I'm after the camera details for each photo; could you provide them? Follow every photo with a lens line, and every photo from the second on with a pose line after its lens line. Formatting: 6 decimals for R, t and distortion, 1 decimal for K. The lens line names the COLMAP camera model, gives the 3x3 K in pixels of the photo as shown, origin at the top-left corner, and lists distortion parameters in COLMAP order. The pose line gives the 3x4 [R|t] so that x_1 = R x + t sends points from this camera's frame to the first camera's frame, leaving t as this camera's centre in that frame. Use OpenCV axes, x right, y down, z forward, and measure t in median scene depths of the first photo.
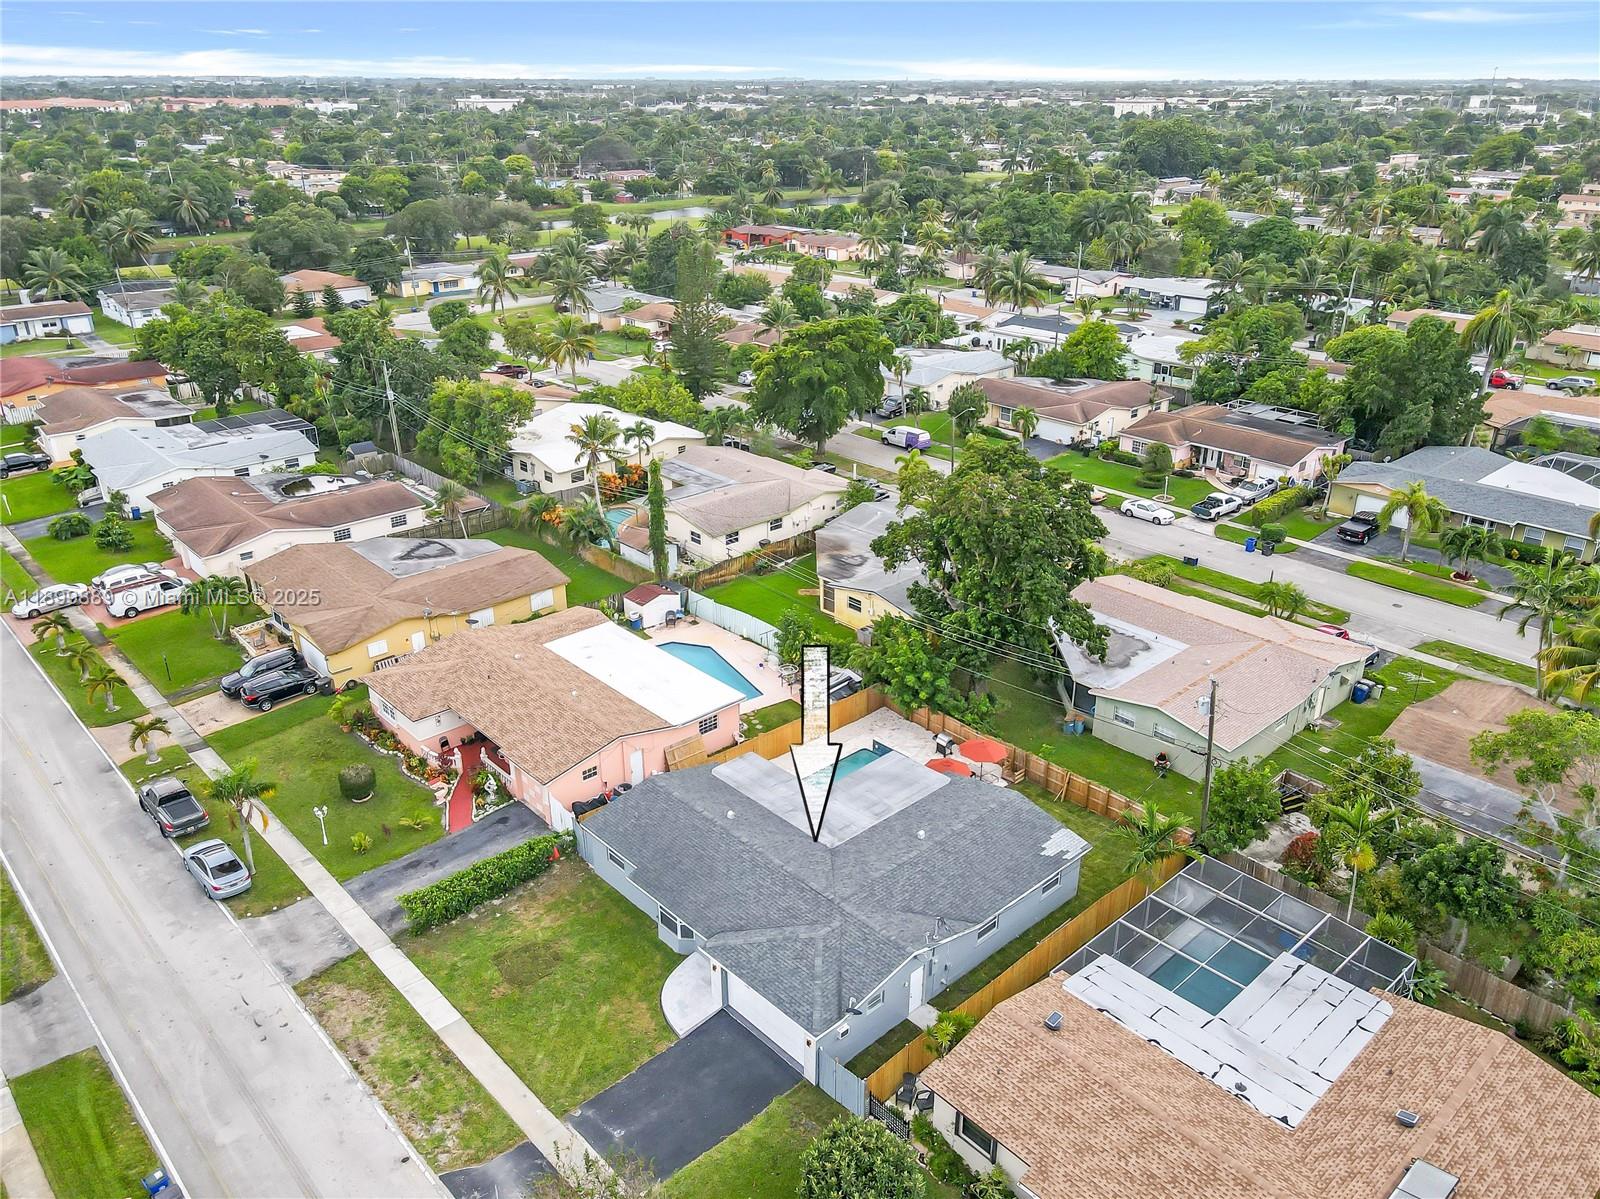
lens RADIAL K [[1182.2, 0, 807.7], [0, 1182.2, 595.9], [0, 0, 1]] dist [-0.008541, 0.043314]
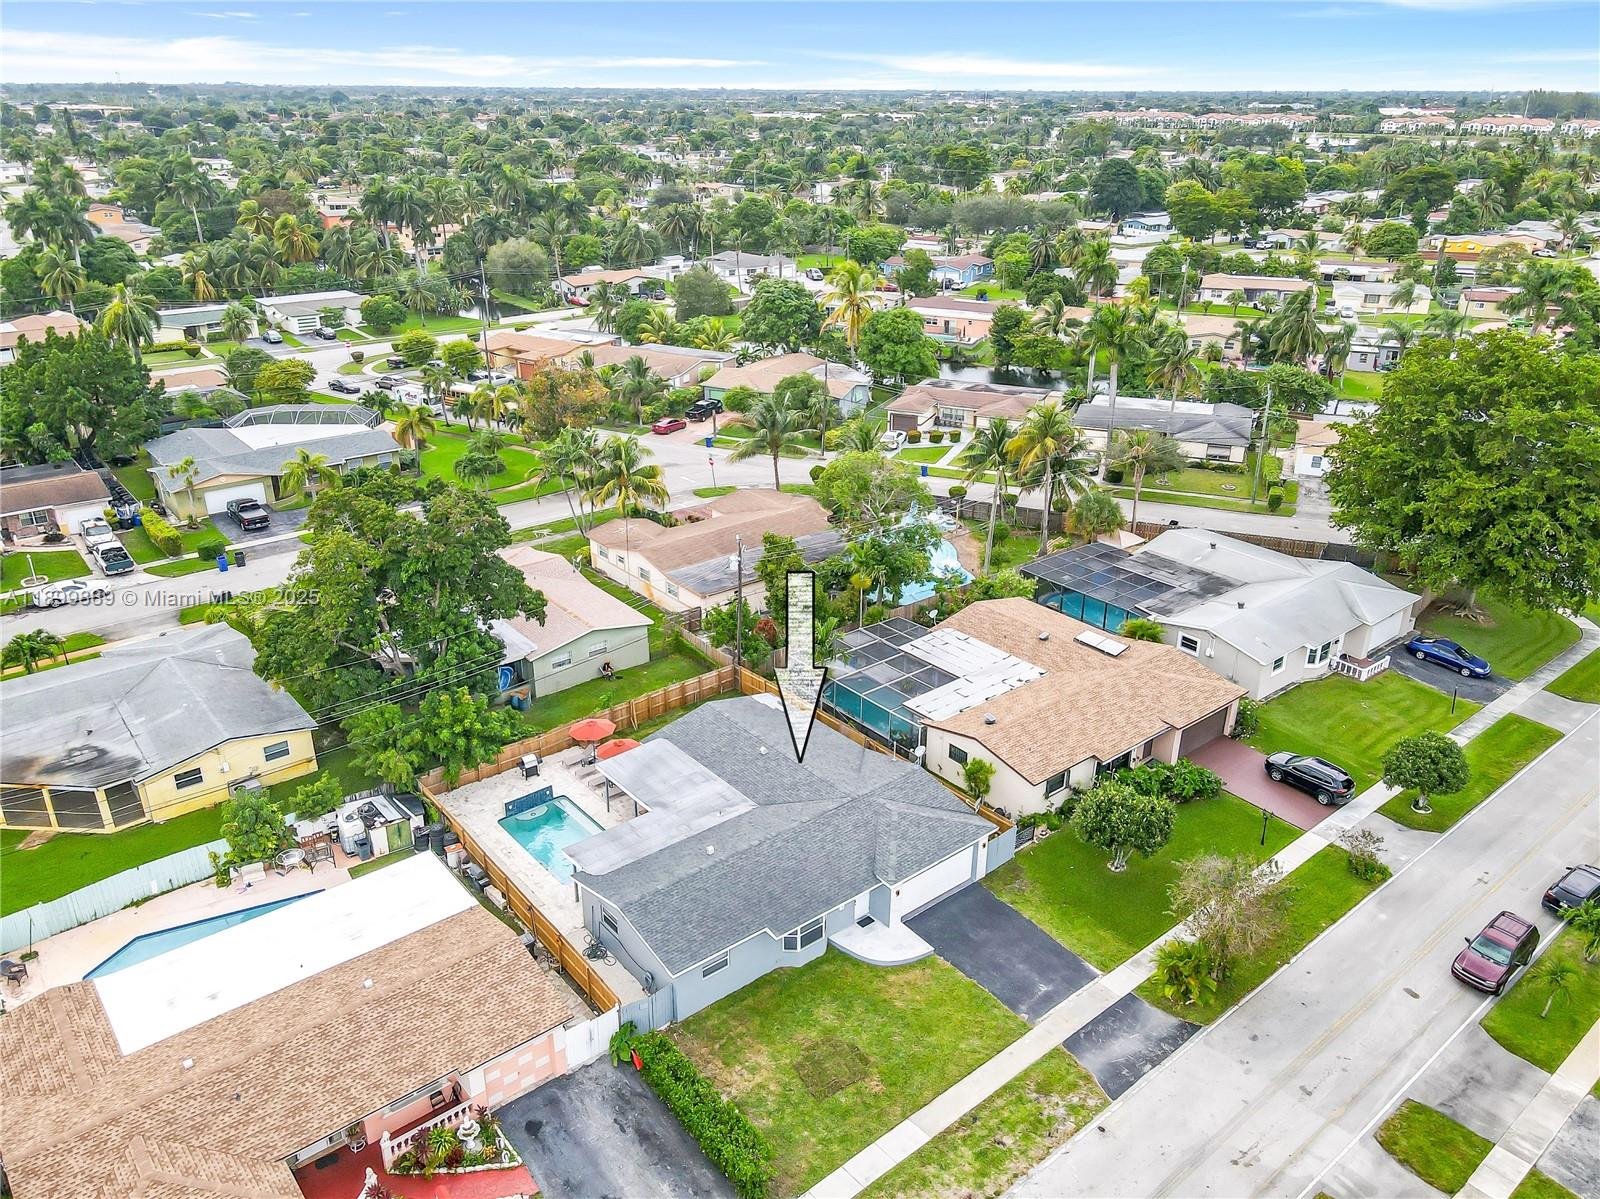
lens RADIAL K [[1182.2, 0, 807.7], [0, 1182.2, 595.9], [0, 0, 1]] dist [-0.008541, 0.043314]
pose [[0.058654, -0.396457, 0.916178, -0.696804], [0.394979, 0.852082, 0.343435, -0.233890], [-0.916816, 0.341727, 0.206570, 0.539859]]
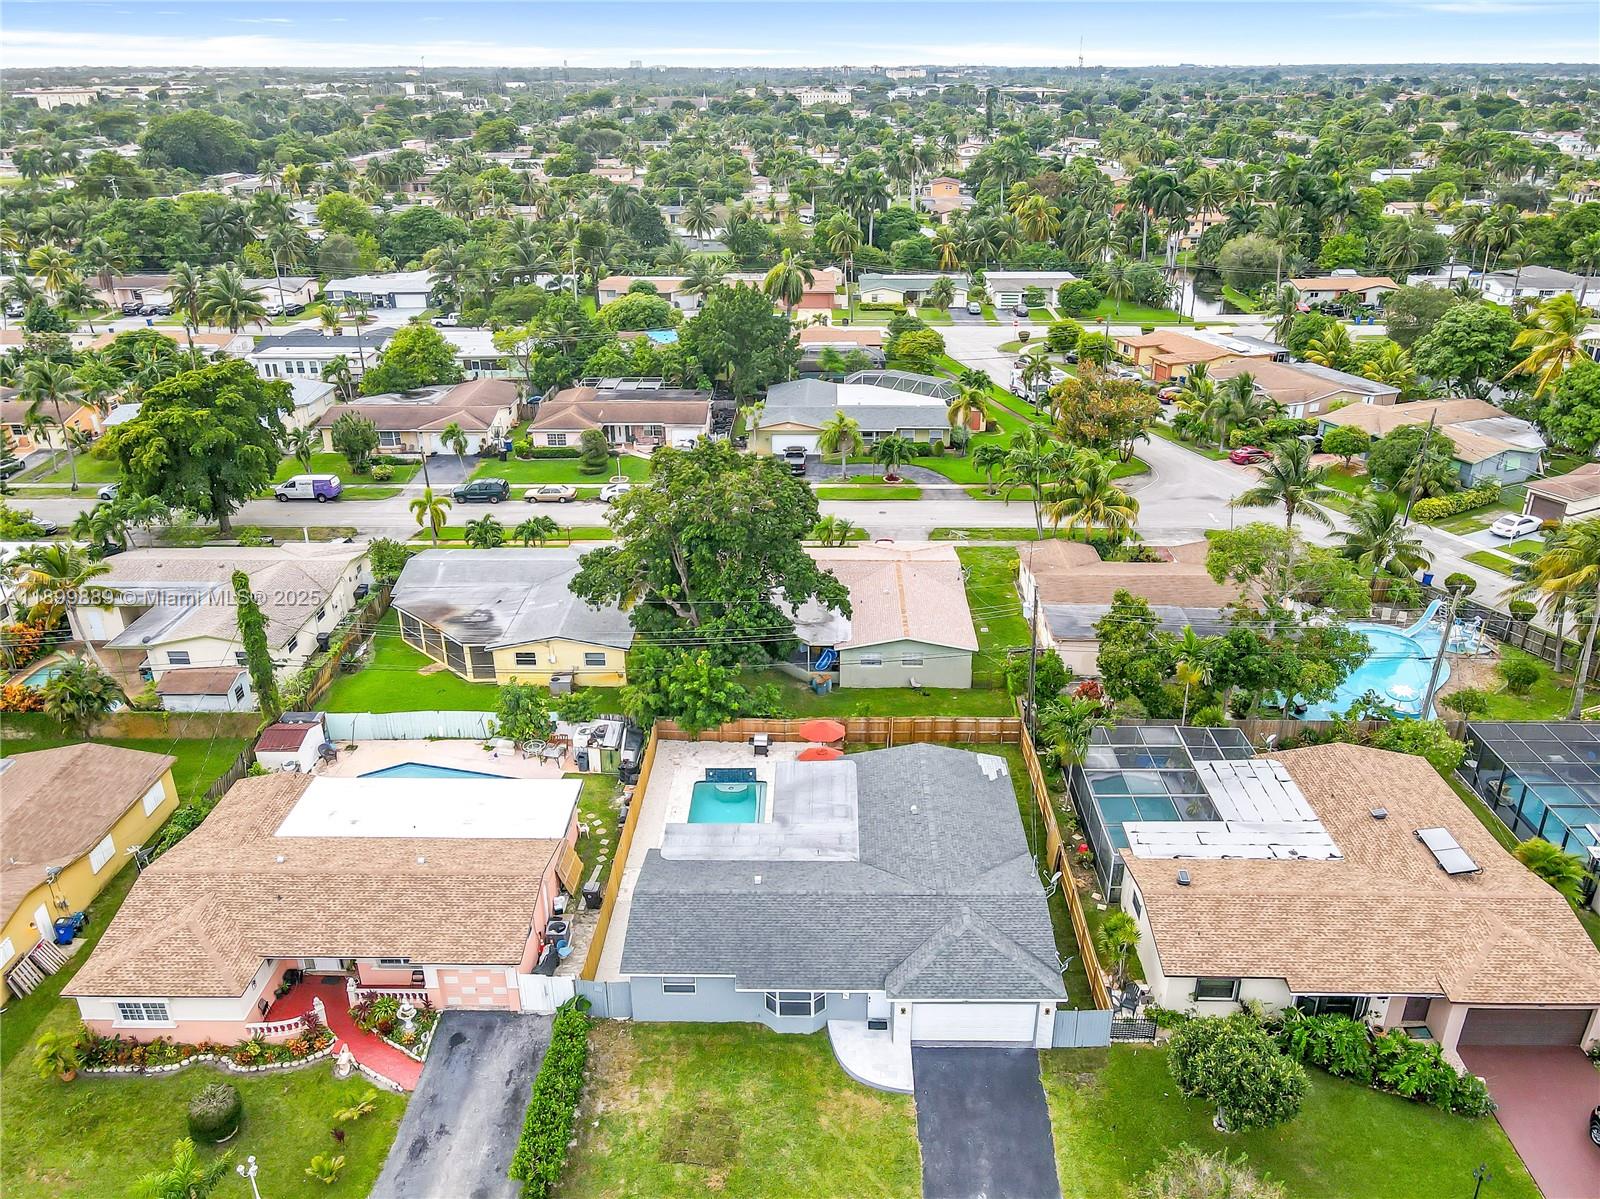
lens RADIAL K [[1182.2, 0, 807.7], [0, 1182.2, 595.9], [0, 0, 1]] dist [-0.008541, 0.043314]
pose [[0.691633, -0.299632, 0.657164, -0.473618], [0.293518, 0.947967, 0.123309, -0.104980], [-0.659917, 0.107604, 0.743593, 0.213769]]
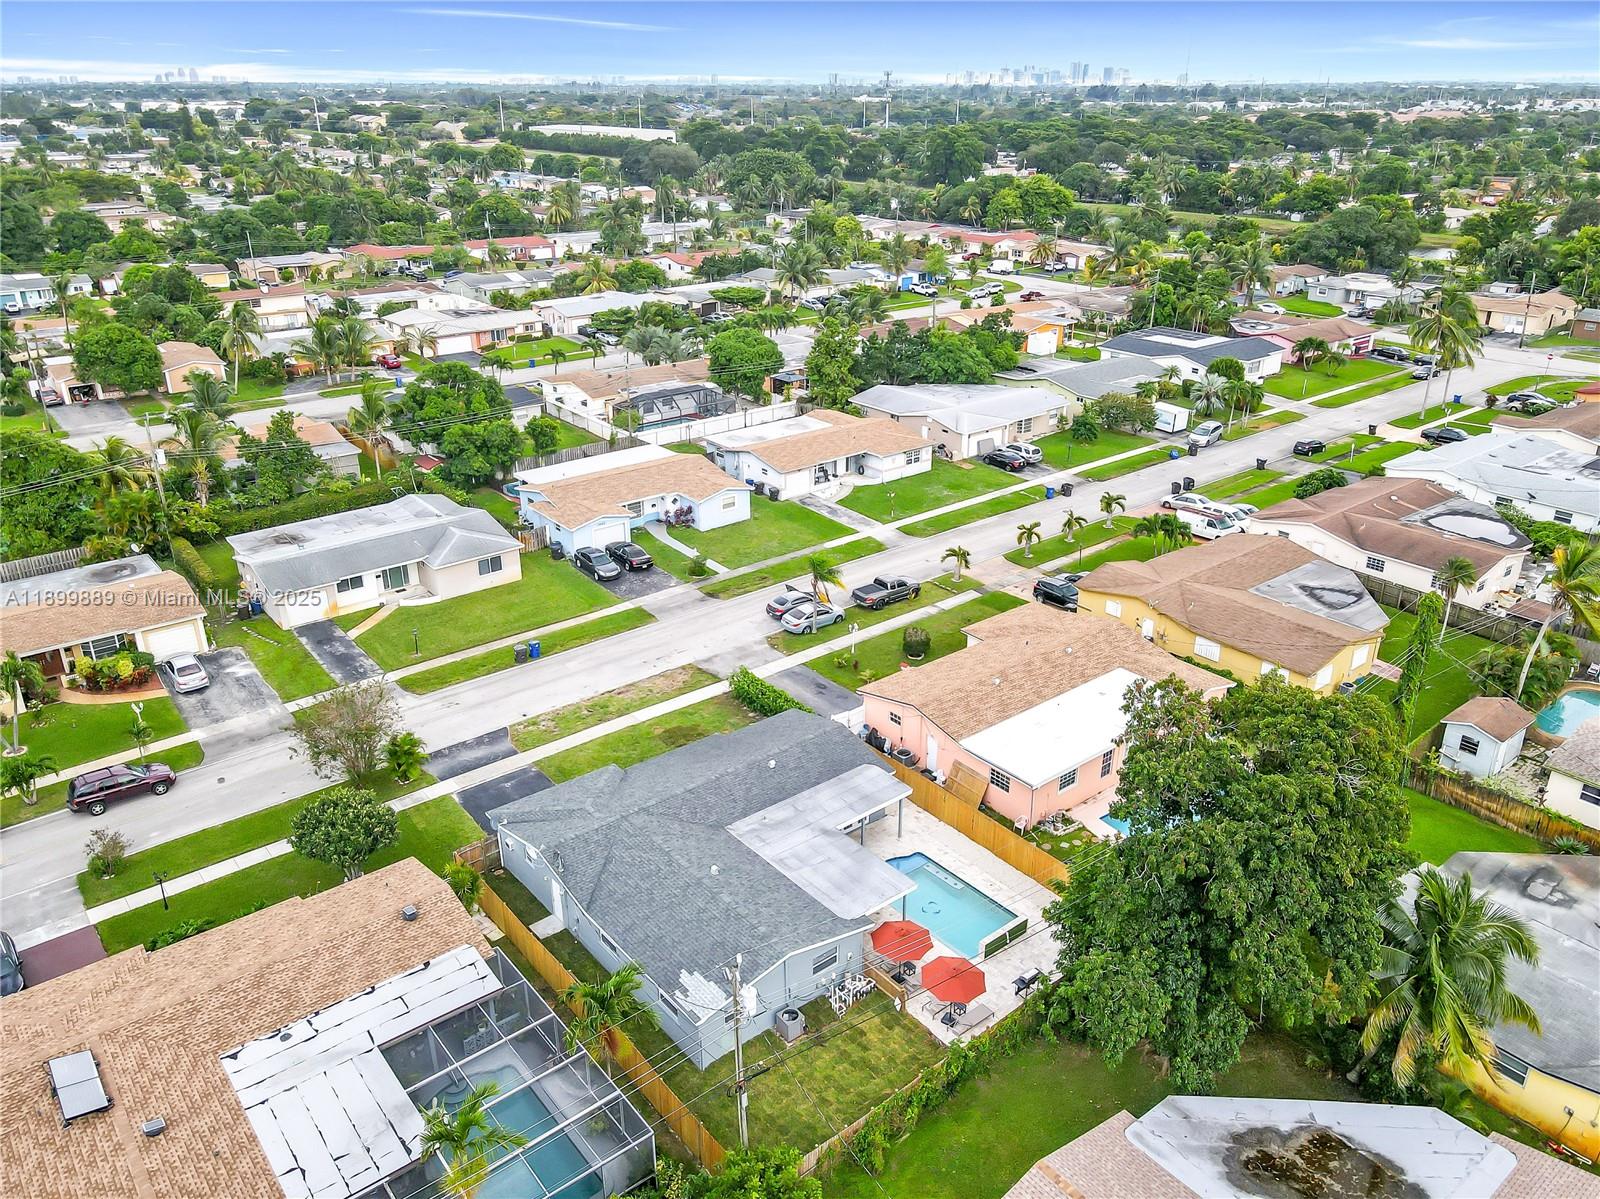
lens RADIAL K [[1182.2, 0, 807.7], [0, 1182.2, 595.9], [0, 0, 1]] dist [-0.008541, 0.043314]
pose [[-0.063173, 0.395847, -0.916141, 0.685302], [-0.401352, 0.830394, 0.386473, -0.293289], [0.913743, 0.392110, 0.106416, 0.701525]]
